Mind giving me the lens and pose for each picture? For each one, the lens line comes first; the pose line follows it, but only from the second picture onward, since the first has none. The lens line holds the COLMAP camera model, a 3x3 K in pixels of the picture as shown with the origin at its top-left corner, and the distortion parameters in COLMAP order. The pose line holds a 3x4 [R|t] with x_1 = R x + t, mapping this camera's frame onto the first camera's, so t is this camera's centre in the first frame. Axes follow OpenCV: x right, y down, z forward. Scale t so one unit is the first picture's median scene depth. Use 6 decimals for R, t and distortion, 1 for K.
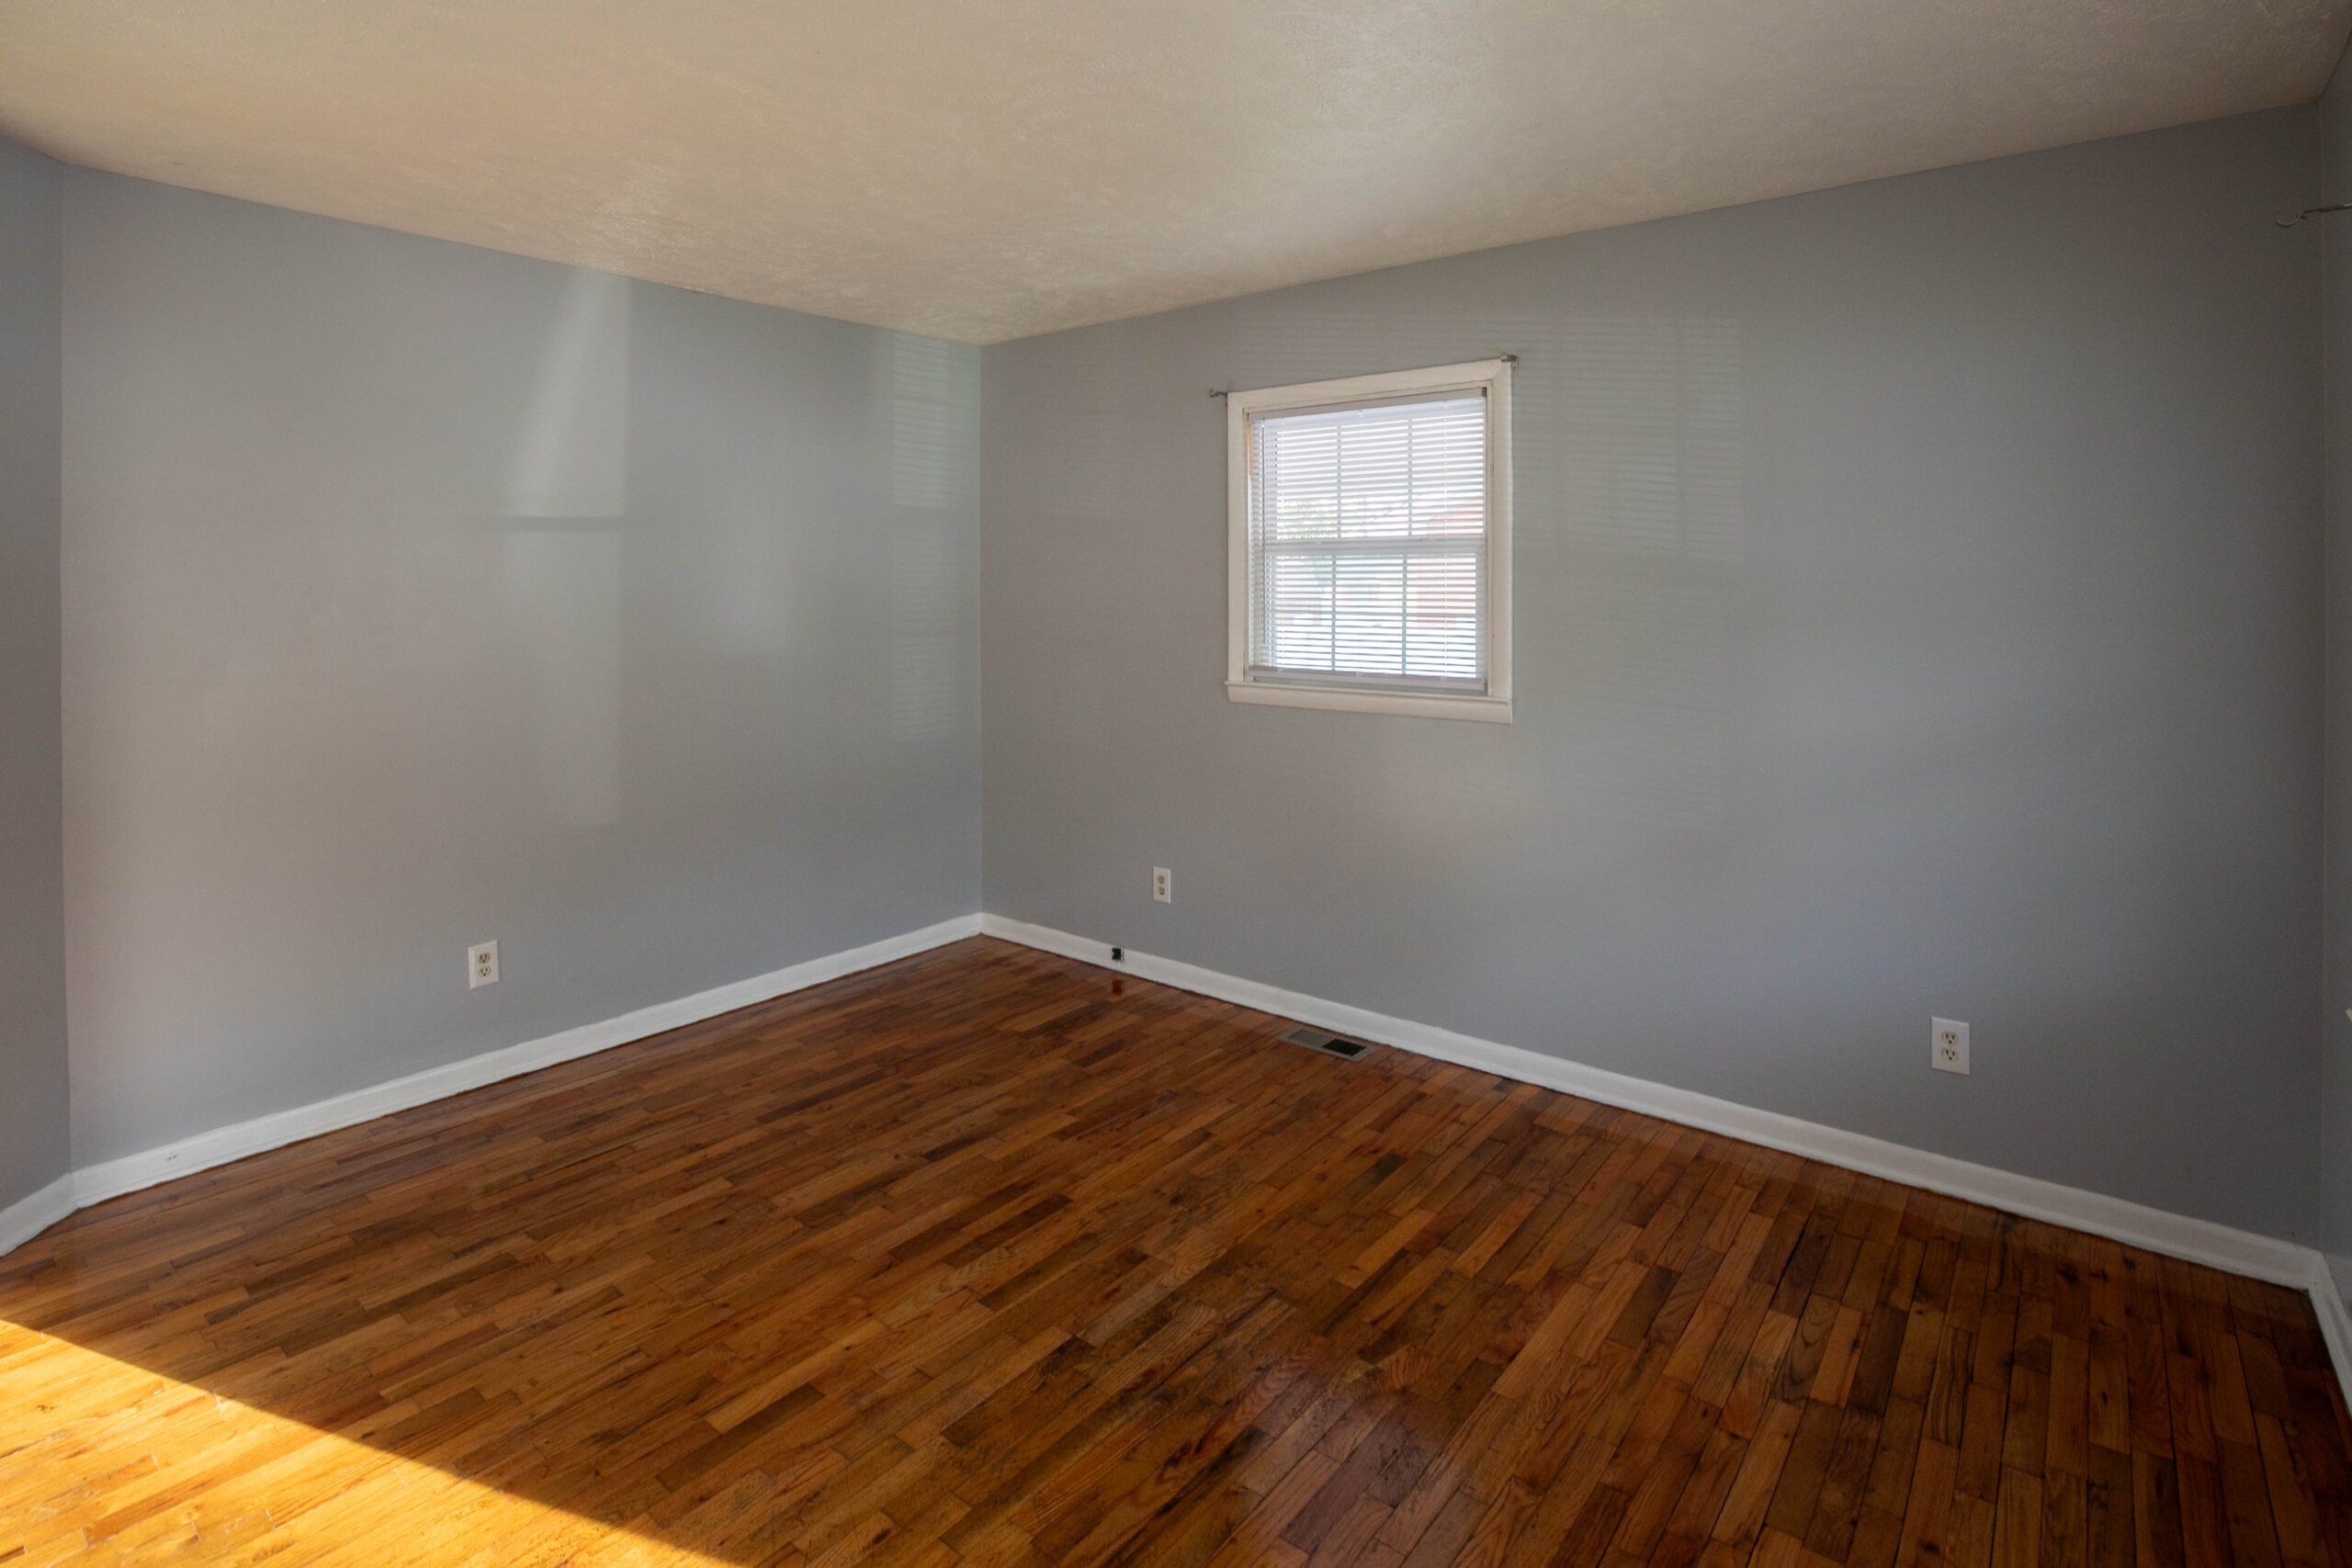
lens RADIAL K [[1147.5, 0, 1207.4], [0, 1147.5, 592.0], [0, 0, 1]] dist [-0.025792, 0.000904]
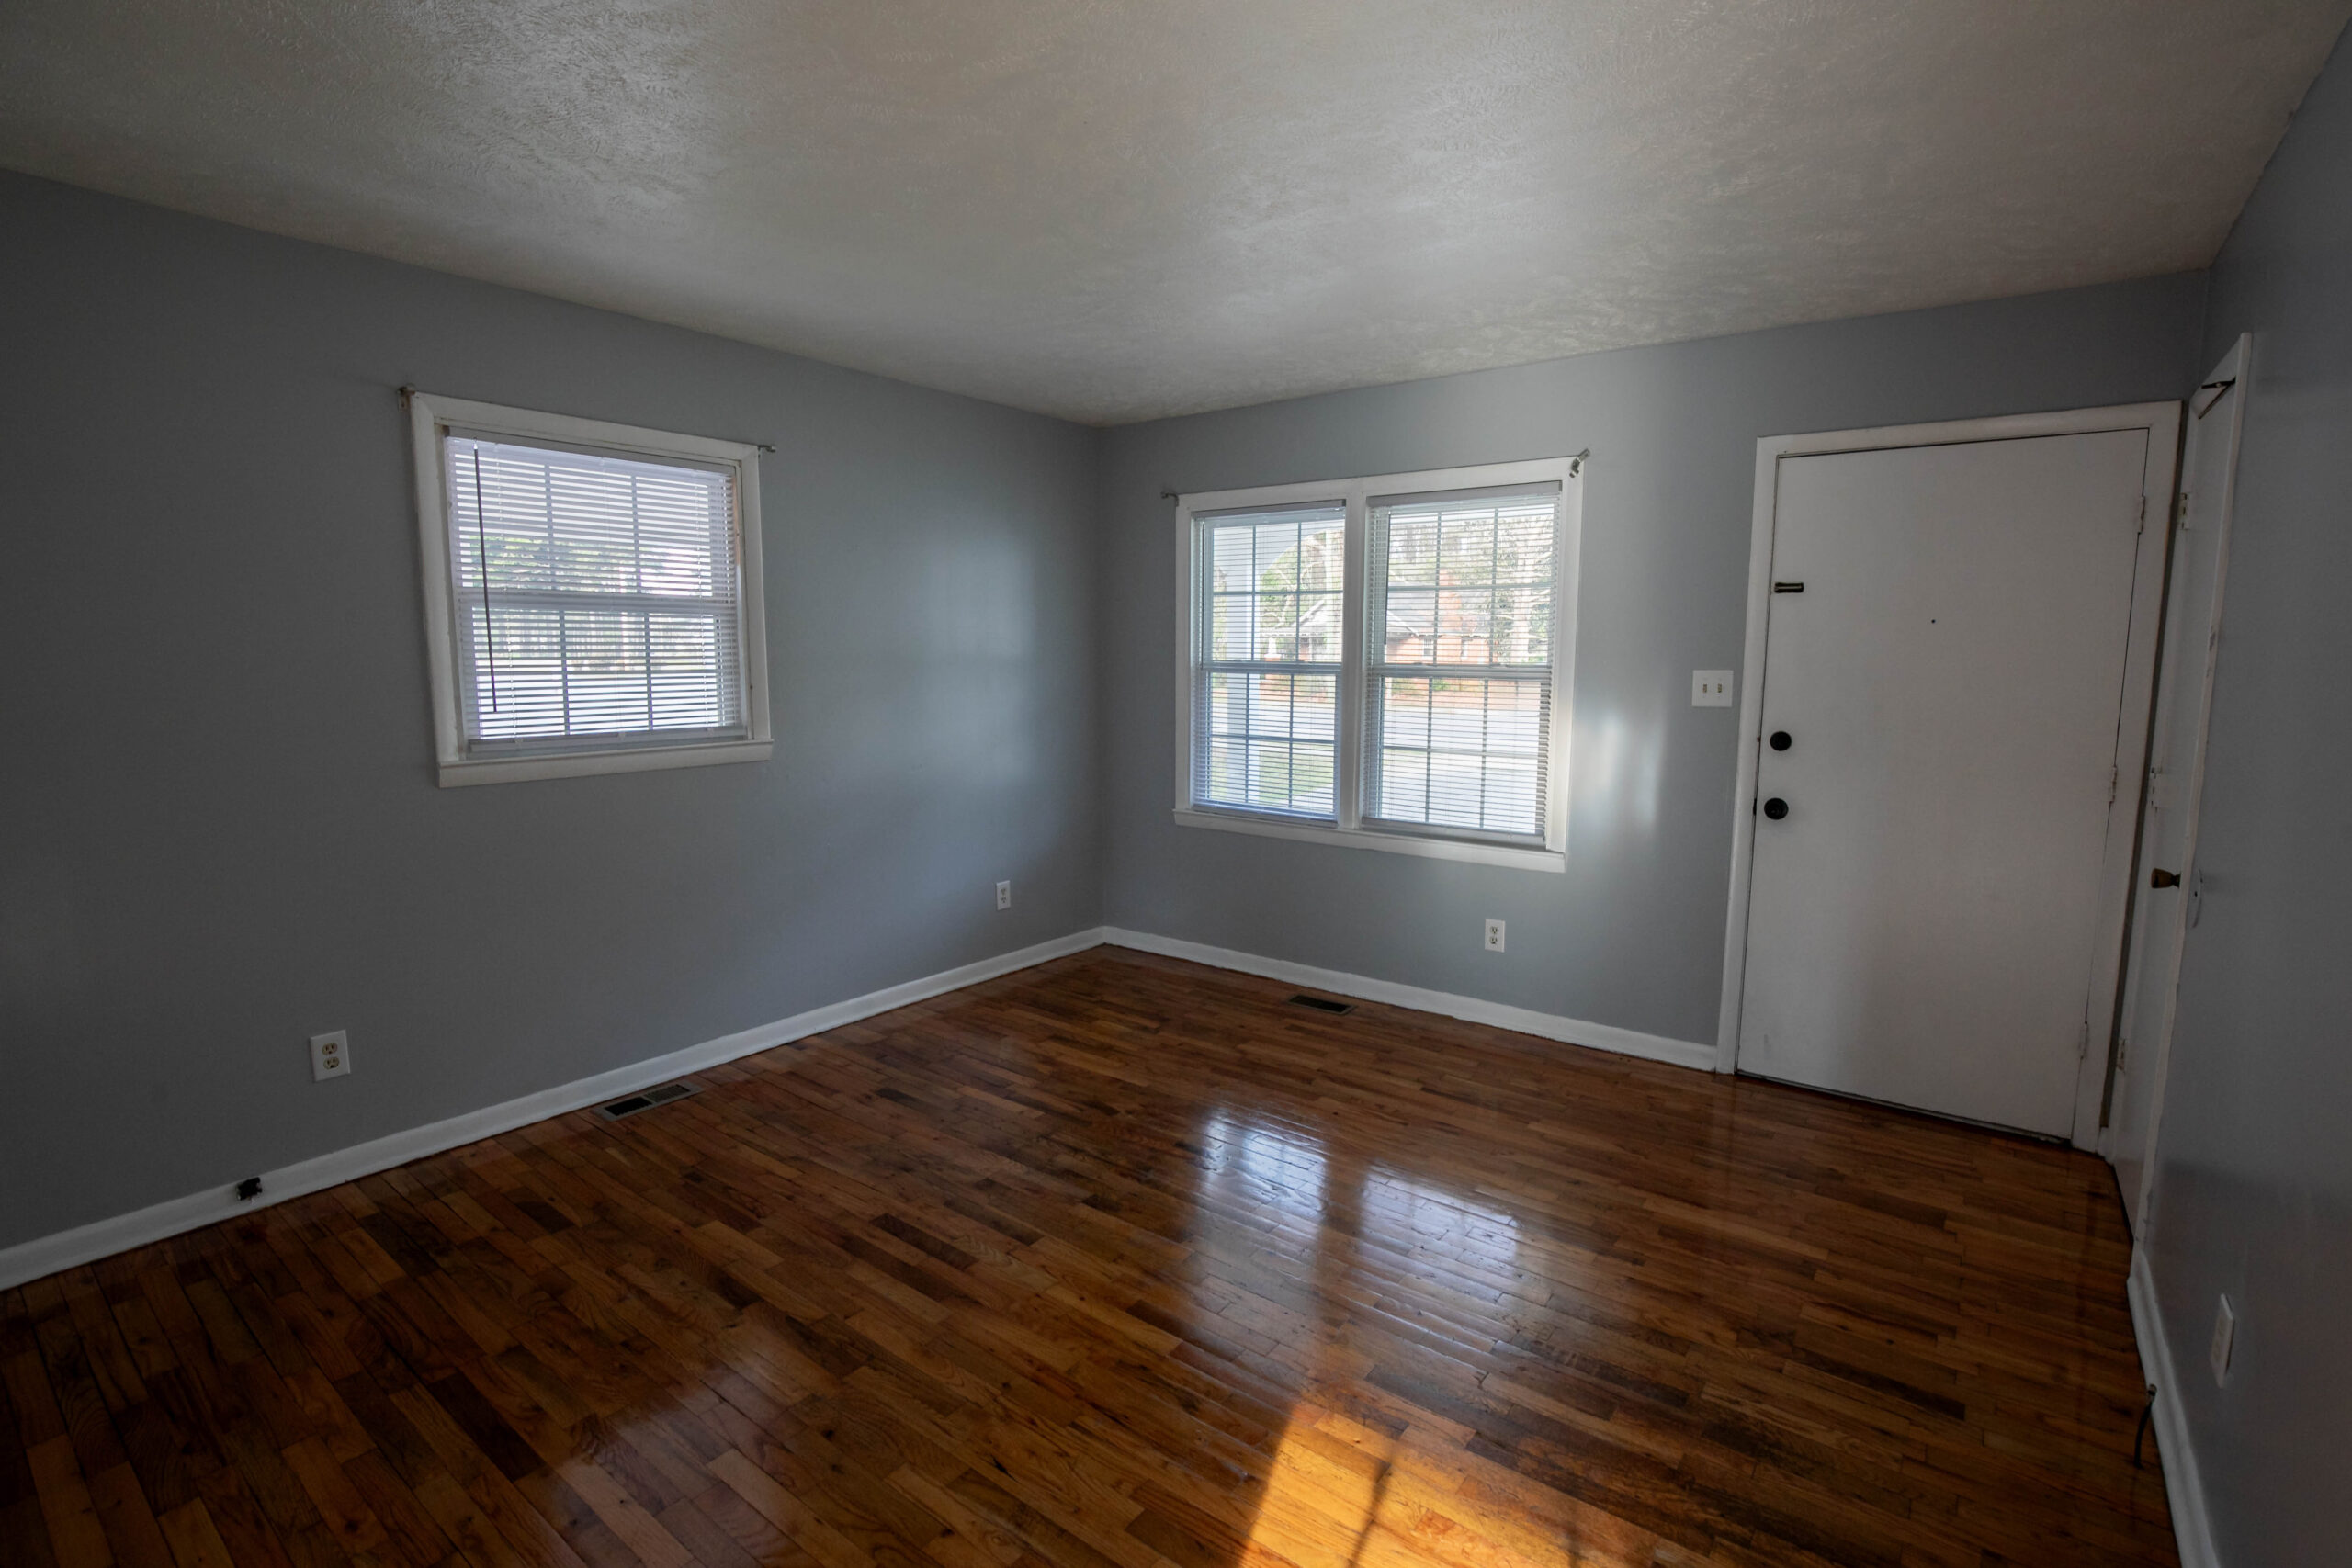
lens RADIAL K [[1074.9, 0, 1187.9], [0, 1074.9, 786.5], [0, 0, 1]] dist [-0.040325, 0.009203]
pose [[-0.009730, -0.128390, 0.991676, -1.031624], [-0.001442, 0.991724, 0.128382, -0.002267], [-0.999952, -0.000181, -0.009834, 0.689167]]
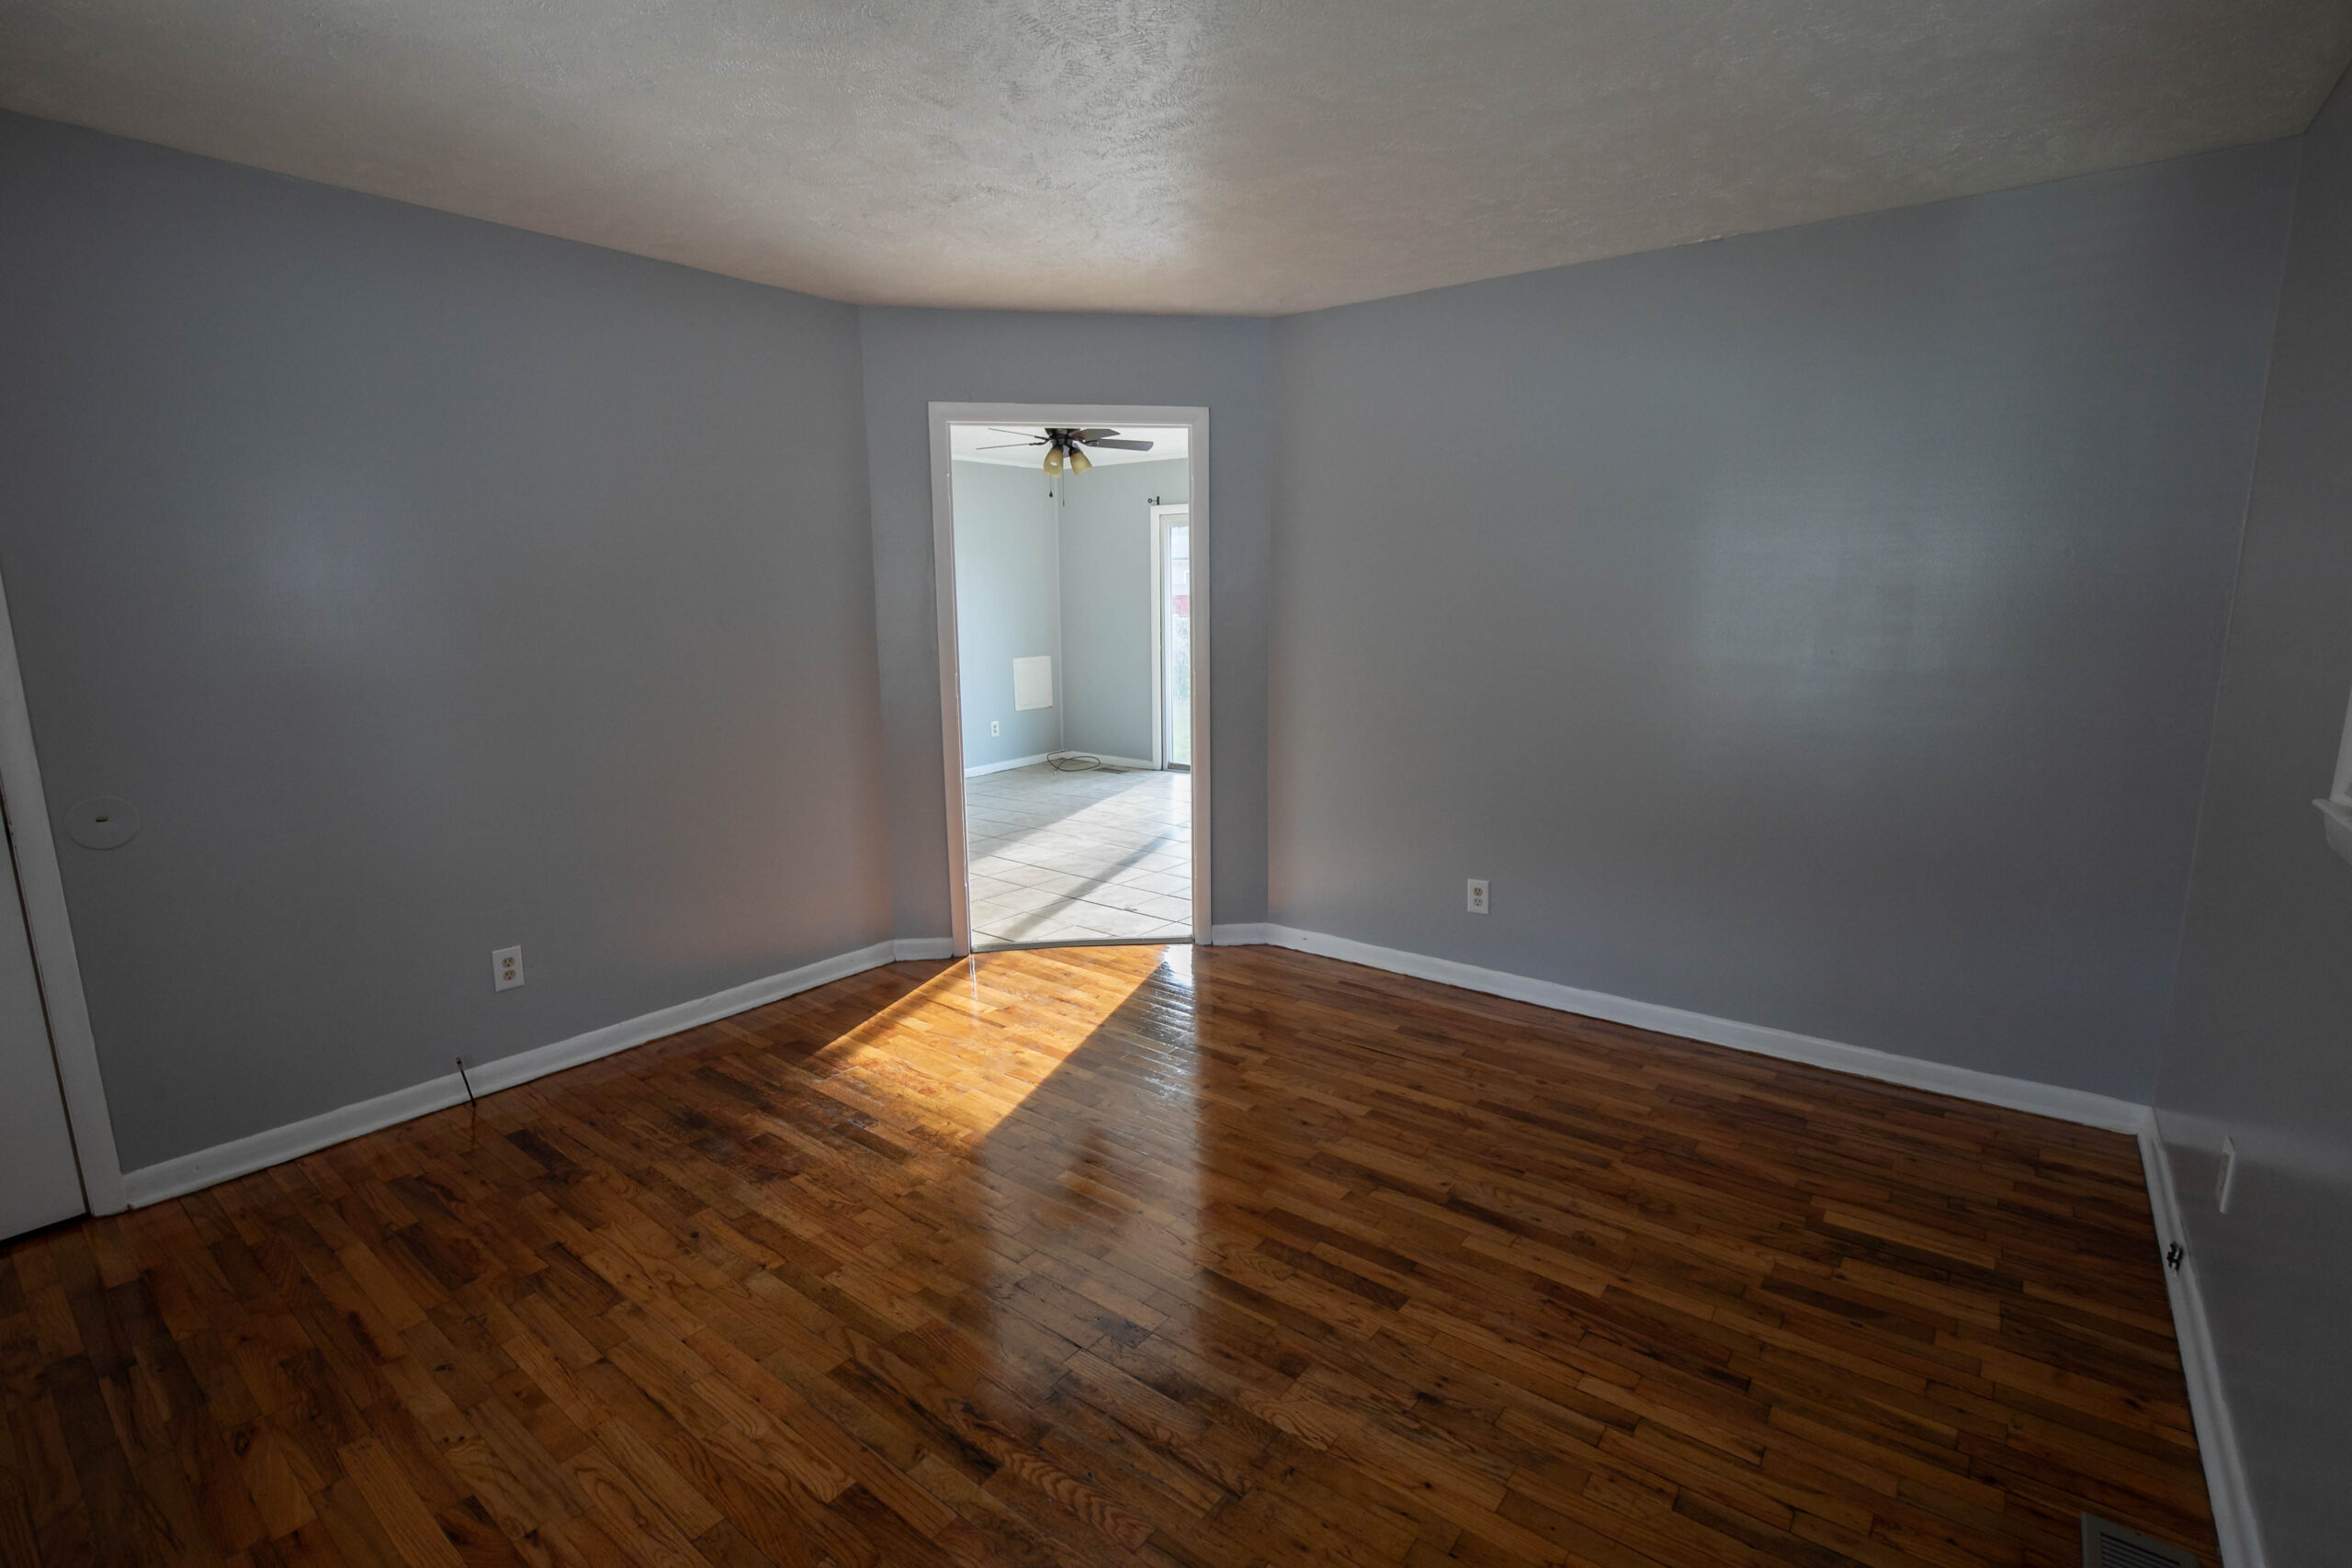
lens RADIAL K [[1087.3, 0, 1196.7], [0, 1087.3, 782.7], [0, 0, 1]] dist [-0.032955, 0.000229]
pose [[0.009888, 0.177098, -0.984143, 0.584847], [0.002704, 0.984183, 0.177133, -0.002595], [0.999947, -0.004413, 0.009252, 0.805746]]
